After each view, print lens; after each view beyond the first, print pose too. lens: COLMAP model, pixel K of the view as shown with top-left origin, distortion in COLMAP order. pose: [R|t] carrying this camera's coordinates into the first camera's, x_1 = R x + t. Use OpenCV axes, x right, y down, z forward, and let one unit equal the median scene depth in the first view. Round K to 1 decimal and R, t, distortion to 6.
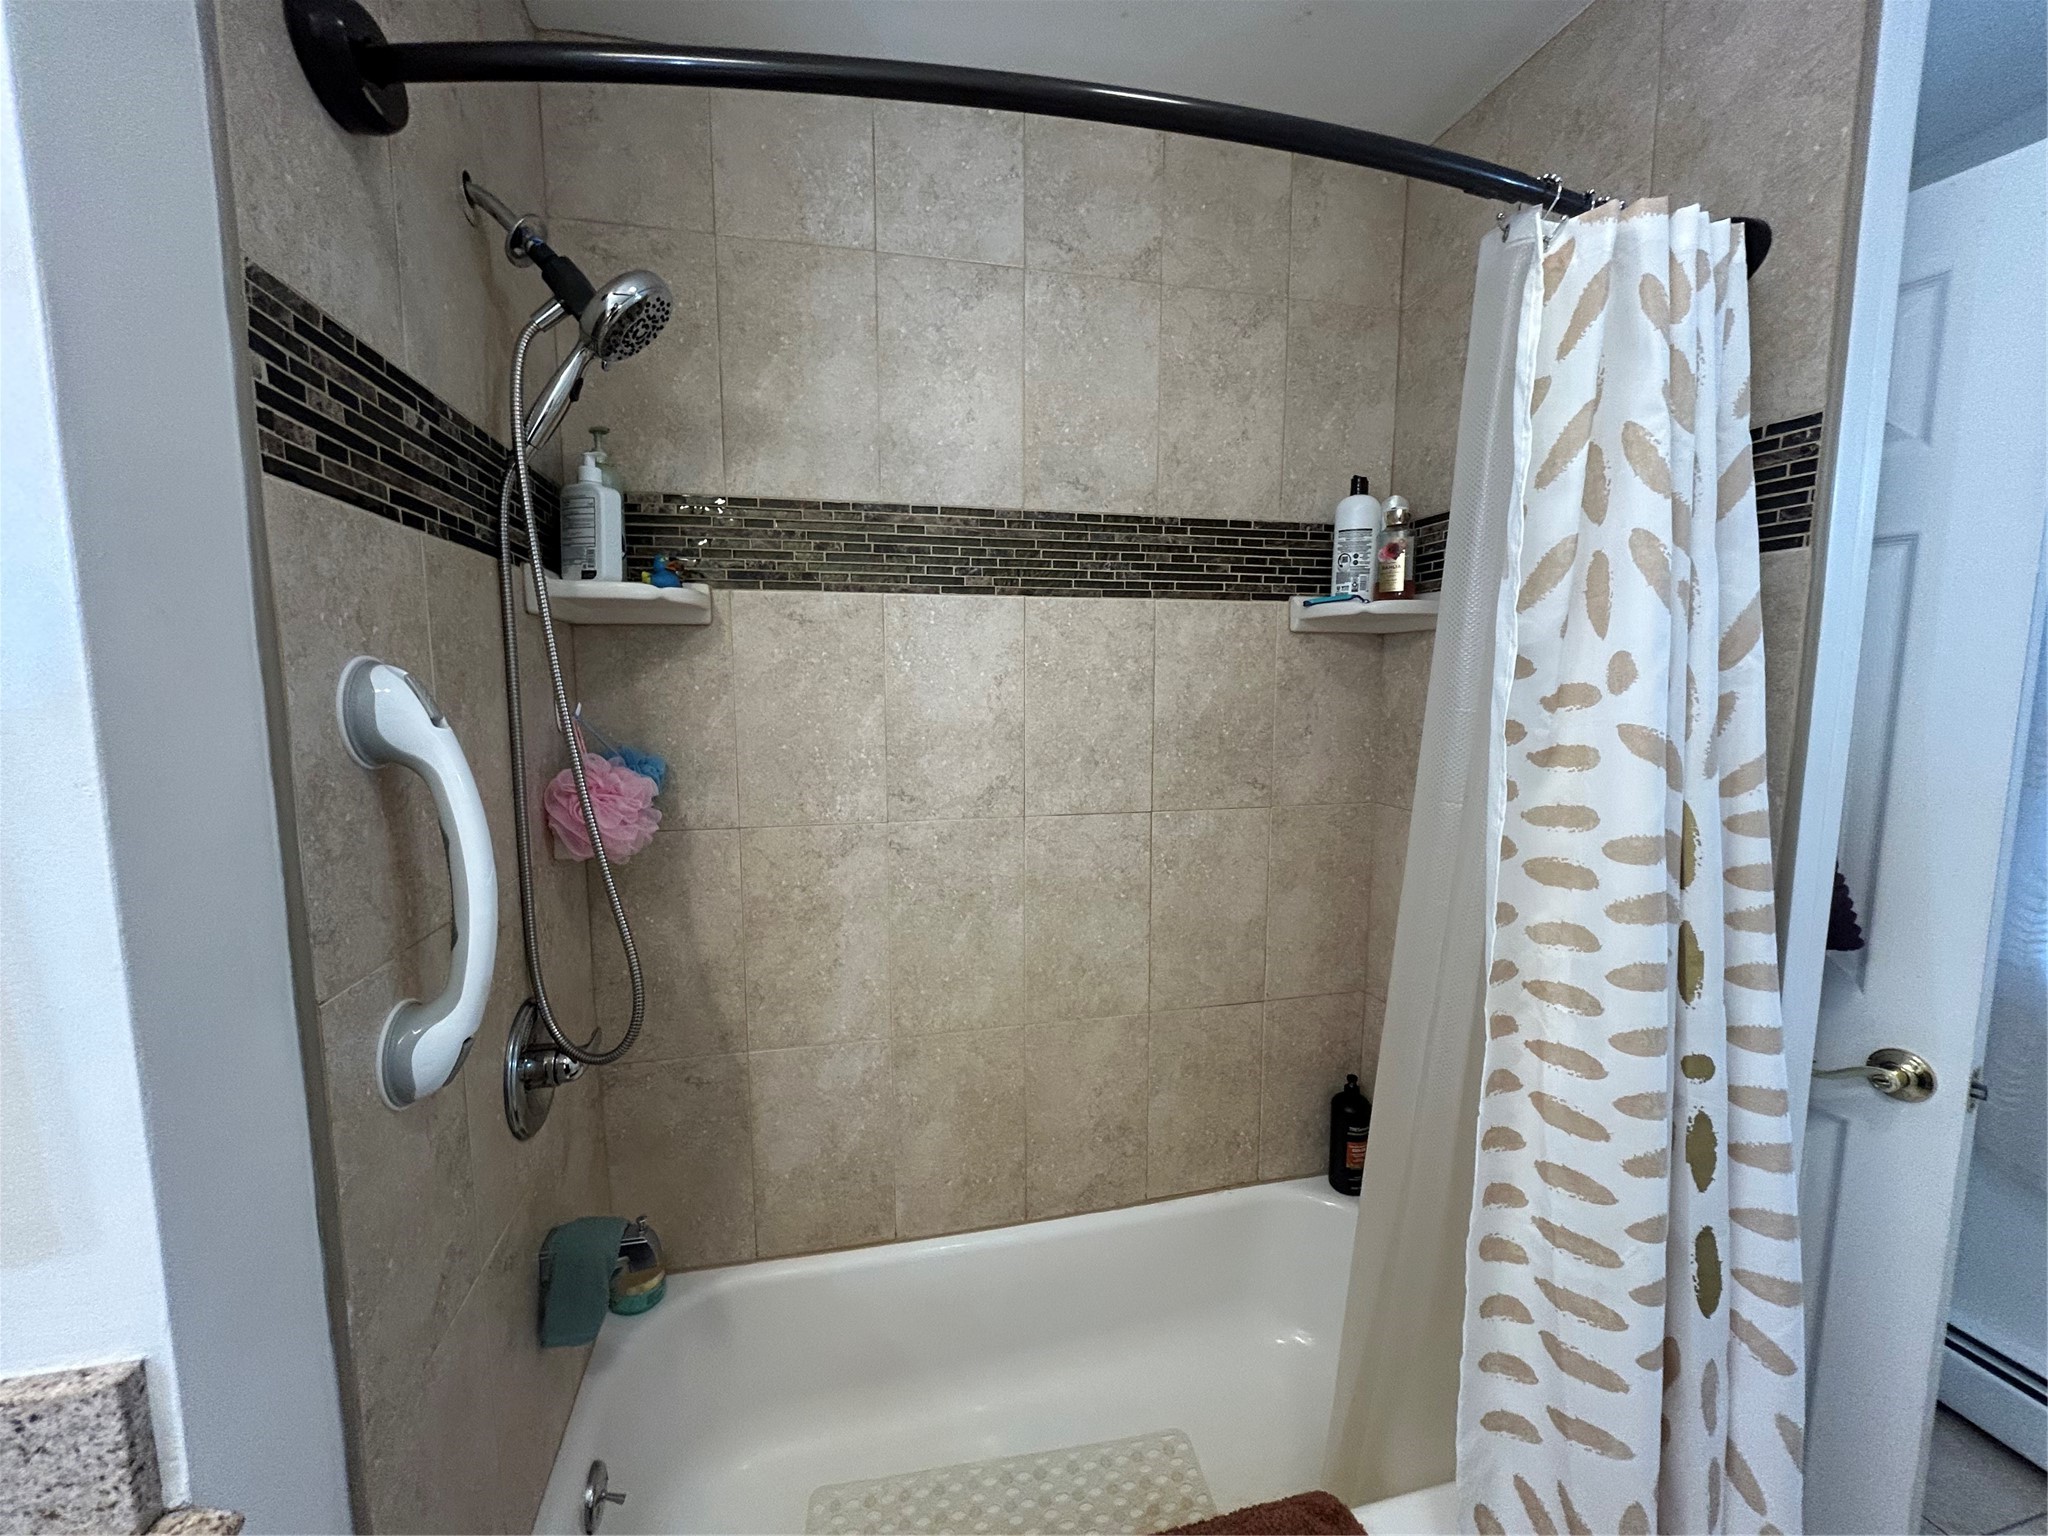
lens RADIAL K [[817.9, 0, 1024.0], [0, 817.9, 768.0], [0, 0, 1]] dist [0.018156, -0.009454]
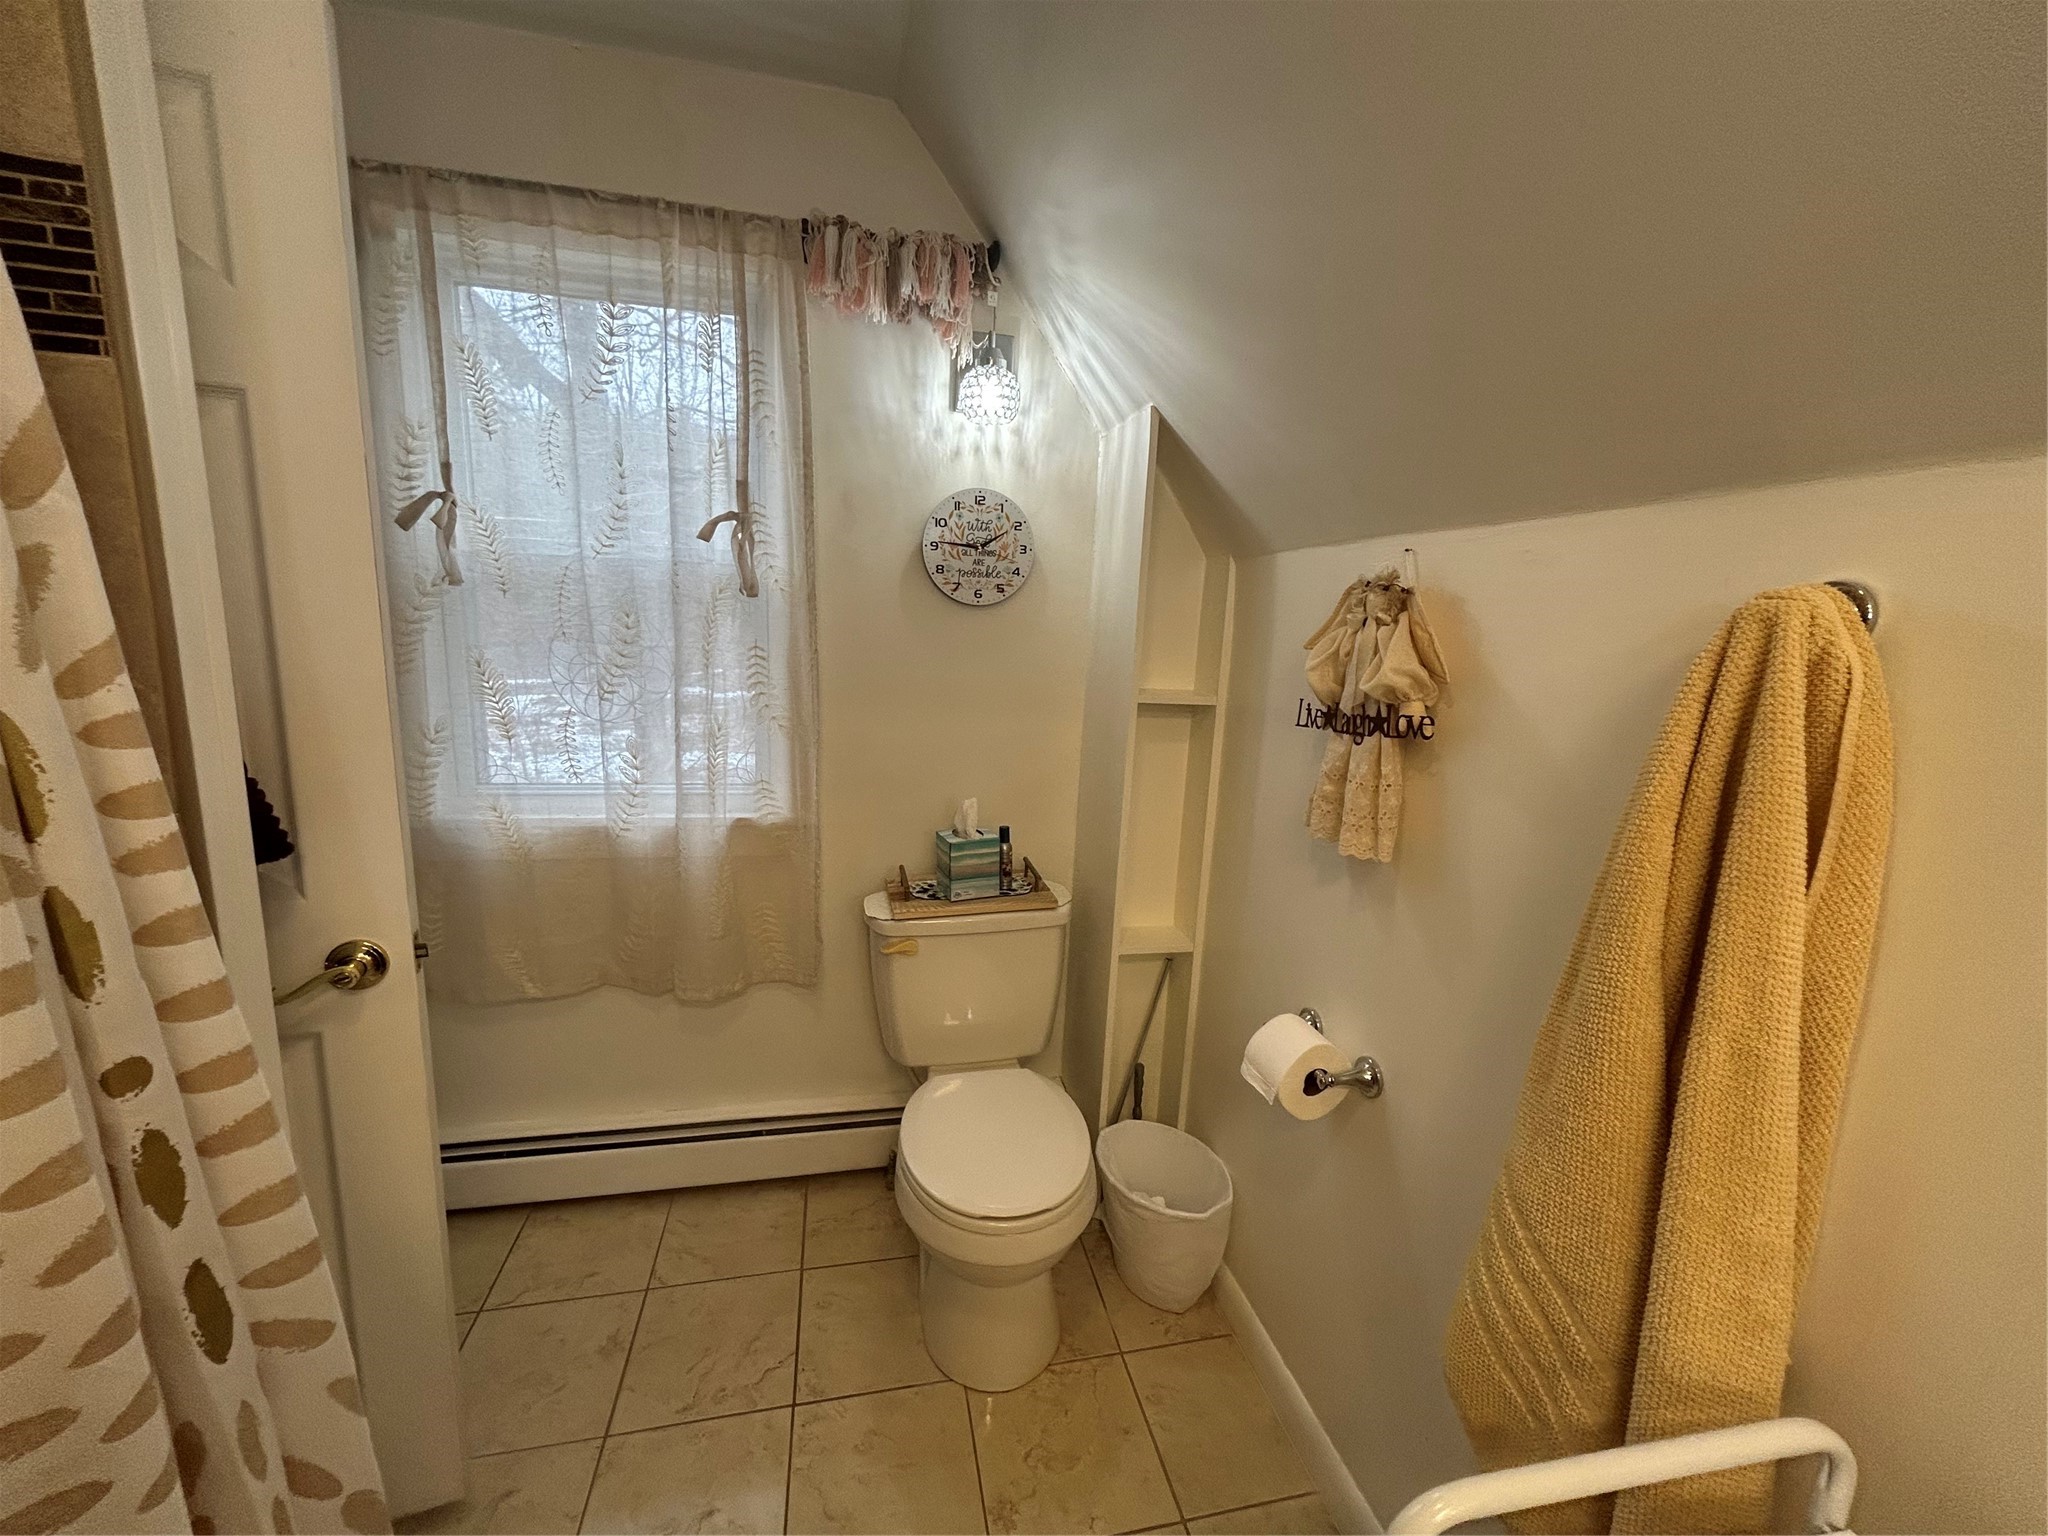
lens RADIAL K [[821.8, 0, 1023.6], [0, 821.8, 778.1], [0, 0, 1]] dist [-0.001037, -0.000311]
pose [[0.023285, -0.182448, 0.982940, 0.176226], [0.066427, 0.981316, 0.180573, 0.030295], [-0.997520, 0.061090, 0.034969, 0.176244]]
